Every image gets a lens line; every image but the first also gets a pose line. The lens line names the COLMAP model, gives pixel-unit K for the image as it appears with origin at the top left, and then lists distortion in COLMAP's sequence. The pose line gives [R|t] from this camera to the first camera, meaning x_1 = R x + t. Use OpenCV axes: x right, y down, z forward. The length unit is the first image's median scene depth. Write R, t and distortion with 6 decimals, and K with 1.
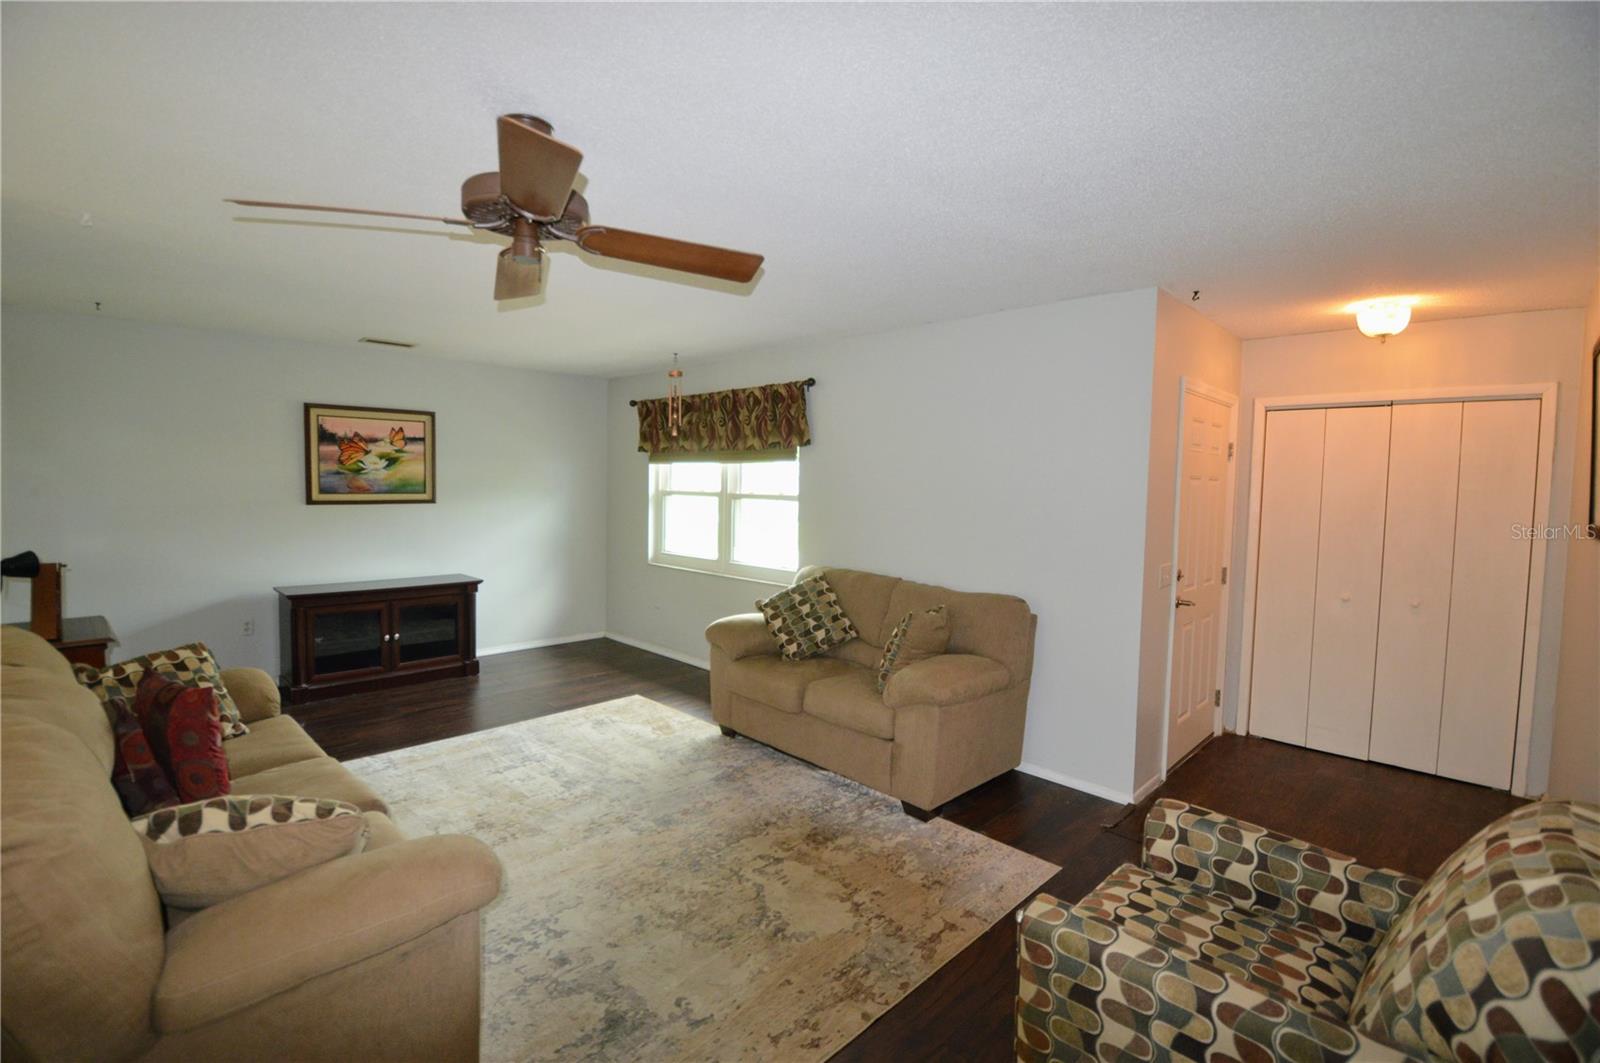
lens RADIAL K [[721.8, 0, 792.5], [0, 721.8, 475.0], [0, 0, 1]] dist [0.000276, -0.000164]
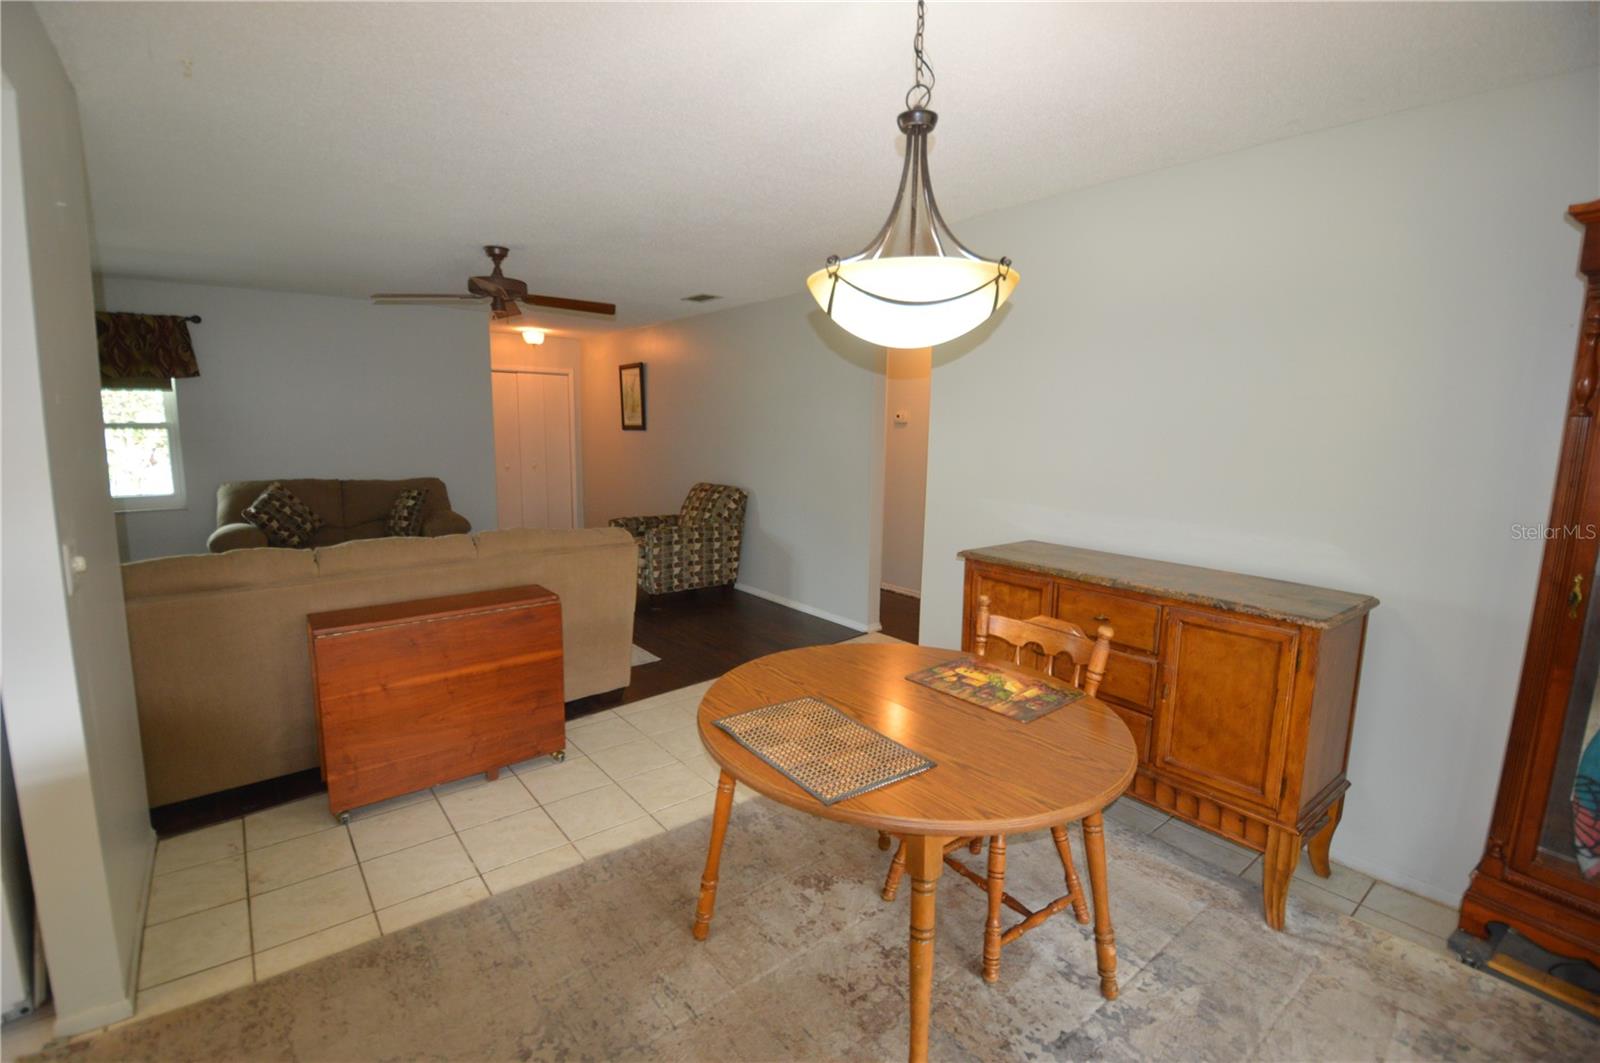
lens RADIAL K [[743.4, 0, 800.0], [0, 743.4, 531.5], [0, 0, 1]] dist [-0.000101, -0.000075]
pose [[0.118411, -0.160048, 0.979981, -1.018511], [-0.013868, 0.986562, 0.162799, -0.006000], [-0.992868, -0.032868, 0.114600, -0.056694]]
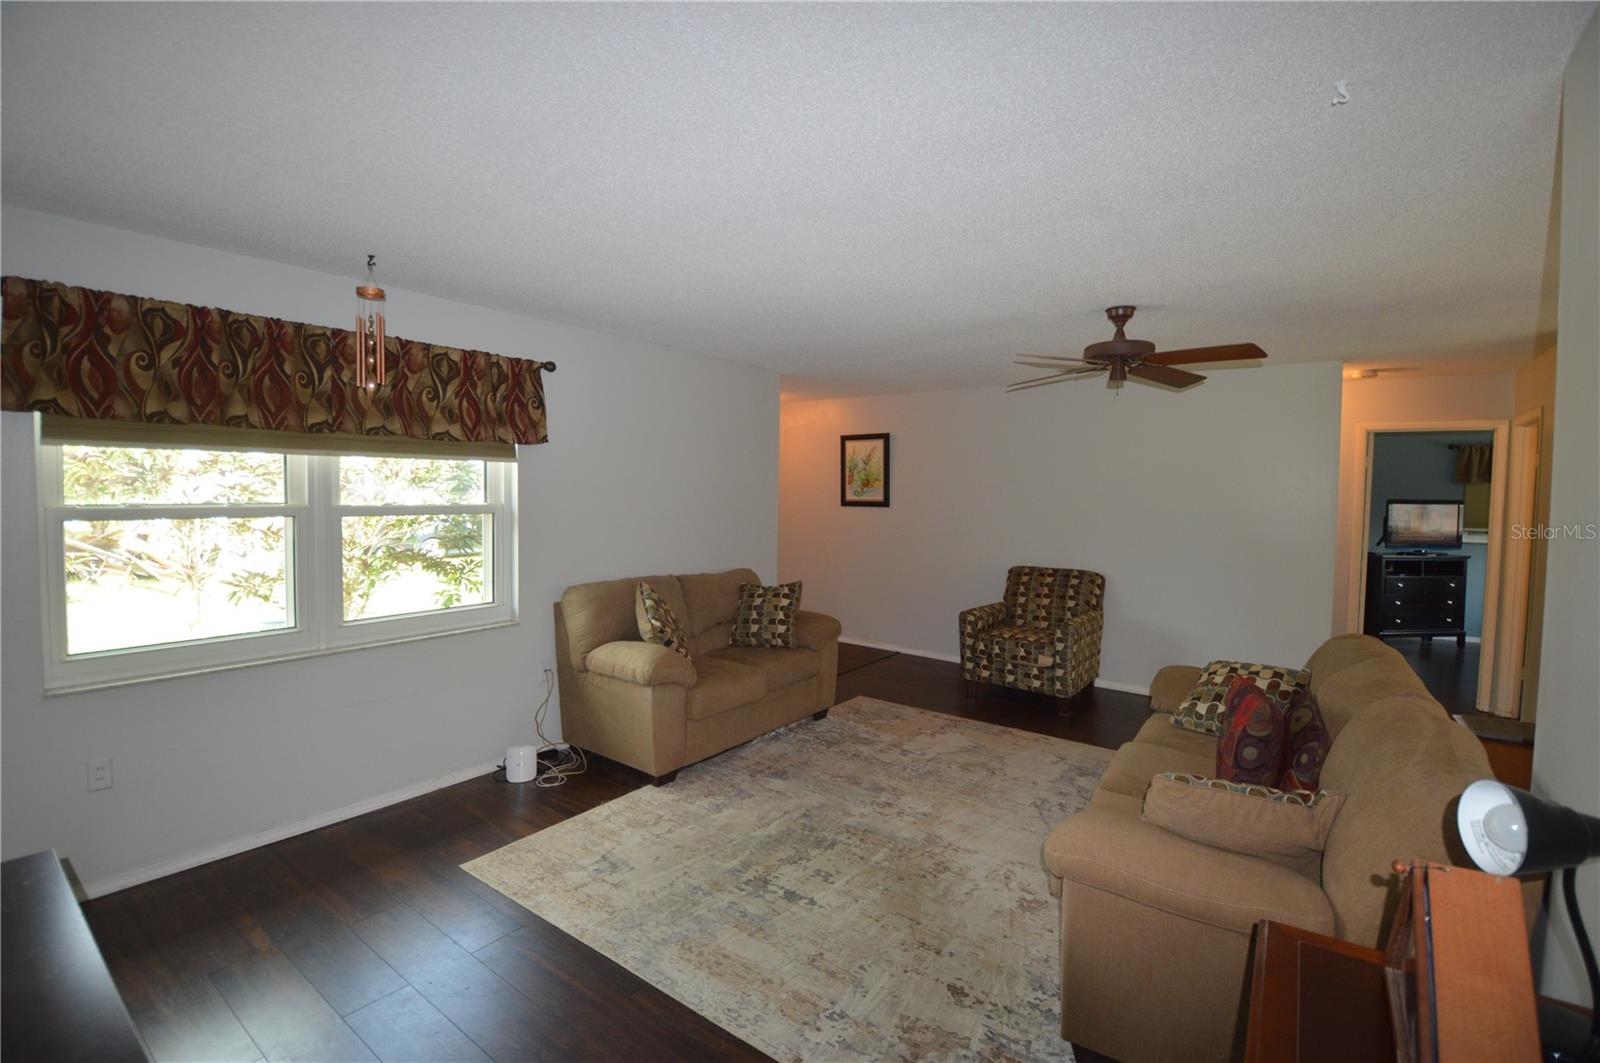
lens RADIAL K [[721.8, 0, 792.5], [0, 721.8, 475.0], [0, 0, 1]] dist [0.000276, -0.000164]
pose [[-0.146134, 0.001409, 0.989264, -0.822919], [-0.022342, 0.999739, -0.004724, -0.006736], [-0.989012, -0.022792, -0.146065, 0.833509]]
